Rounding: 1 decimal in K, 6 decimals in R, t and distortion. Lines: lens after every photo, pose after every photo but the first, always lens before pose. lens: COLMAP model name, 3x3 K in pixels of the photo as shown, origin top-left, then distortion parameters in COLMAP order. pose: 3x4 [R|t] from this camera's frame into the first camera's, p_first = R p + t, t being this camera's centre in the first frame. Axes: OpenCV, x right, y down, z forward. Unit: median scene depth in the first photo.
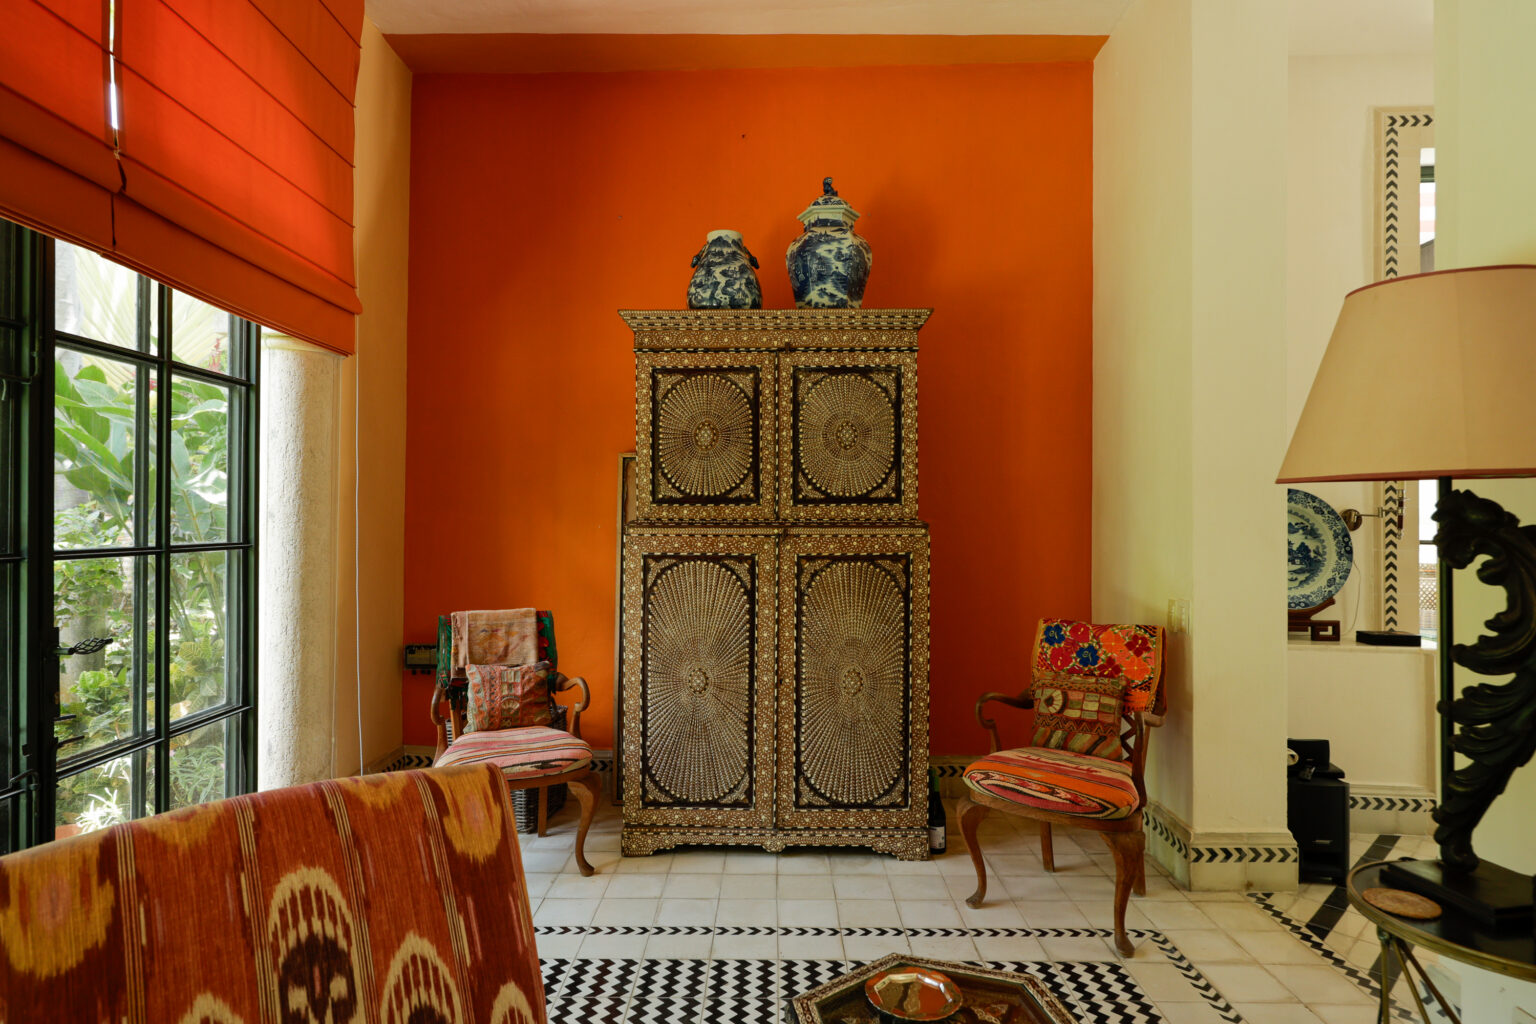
lens RADIAL K [[842.7, 0, 763.7], [0, 842.7, 517.0], [0, 0, 1]] dist [-0.003012, -0.000277]
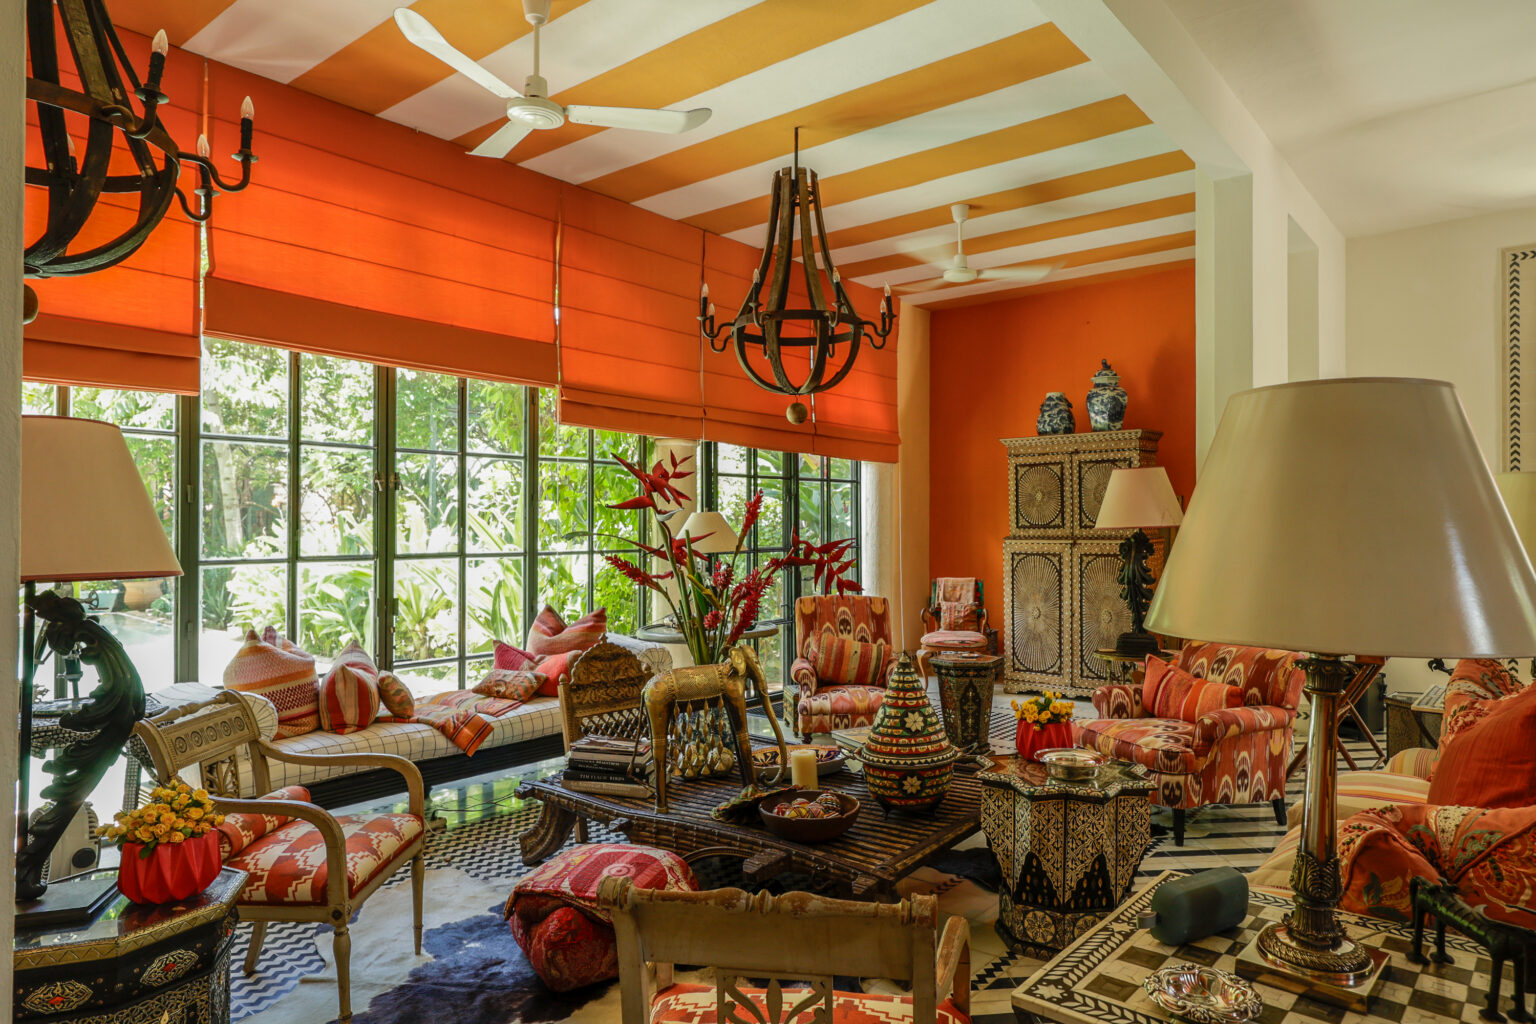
lens RADIAL K [[948.0, 0, 811.0], [0, 948.0, 514.9], [0, 0, 1]] dist [-0.000667, -0.000853]
pose [[0.789156, -0.014606, -0.614019, 0.928830], [0.012296, 0.999893, -0.007981, -0.037346], [0.614069, -0.001252, 0.789251, -1.202905]]
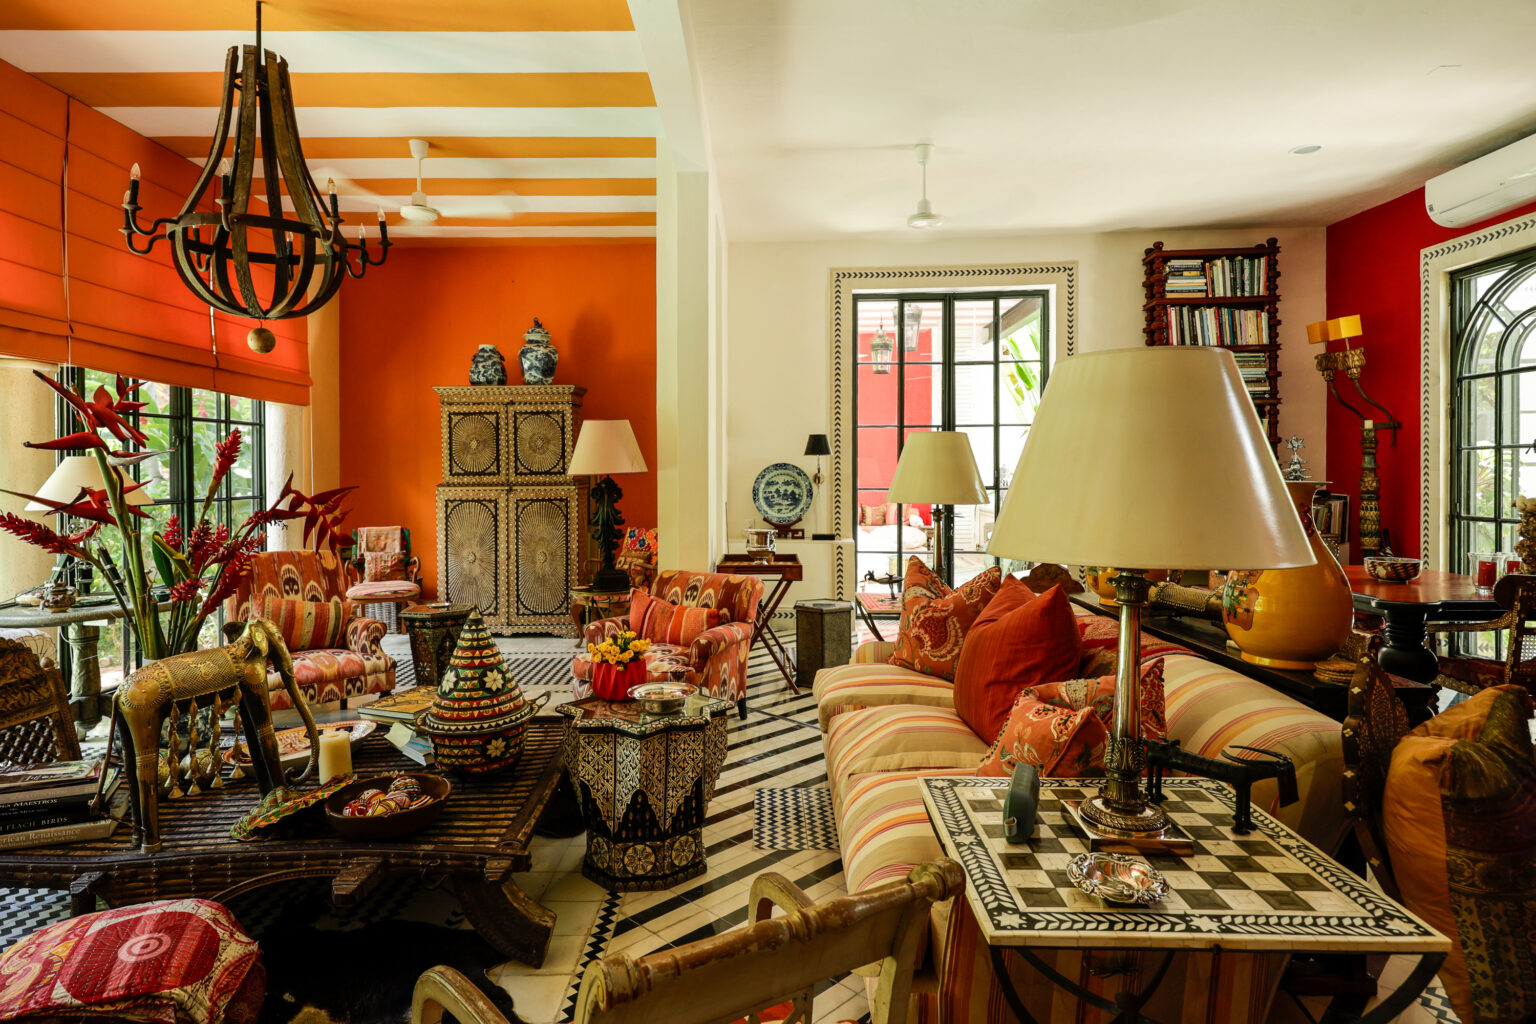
lens RADIAL K [[855.9, 0, 764.1], [0, 855.9, 479.4], [0, 0, 1]] dist [-0.001564, -0.000350]
pose [[0.999907, -0.010401, 0.008847, 0.652382], [0.010244, 0.999793, 0.017573, -0.036747], [-0.009028, -0.017481, 0.999806, -1.192231]]
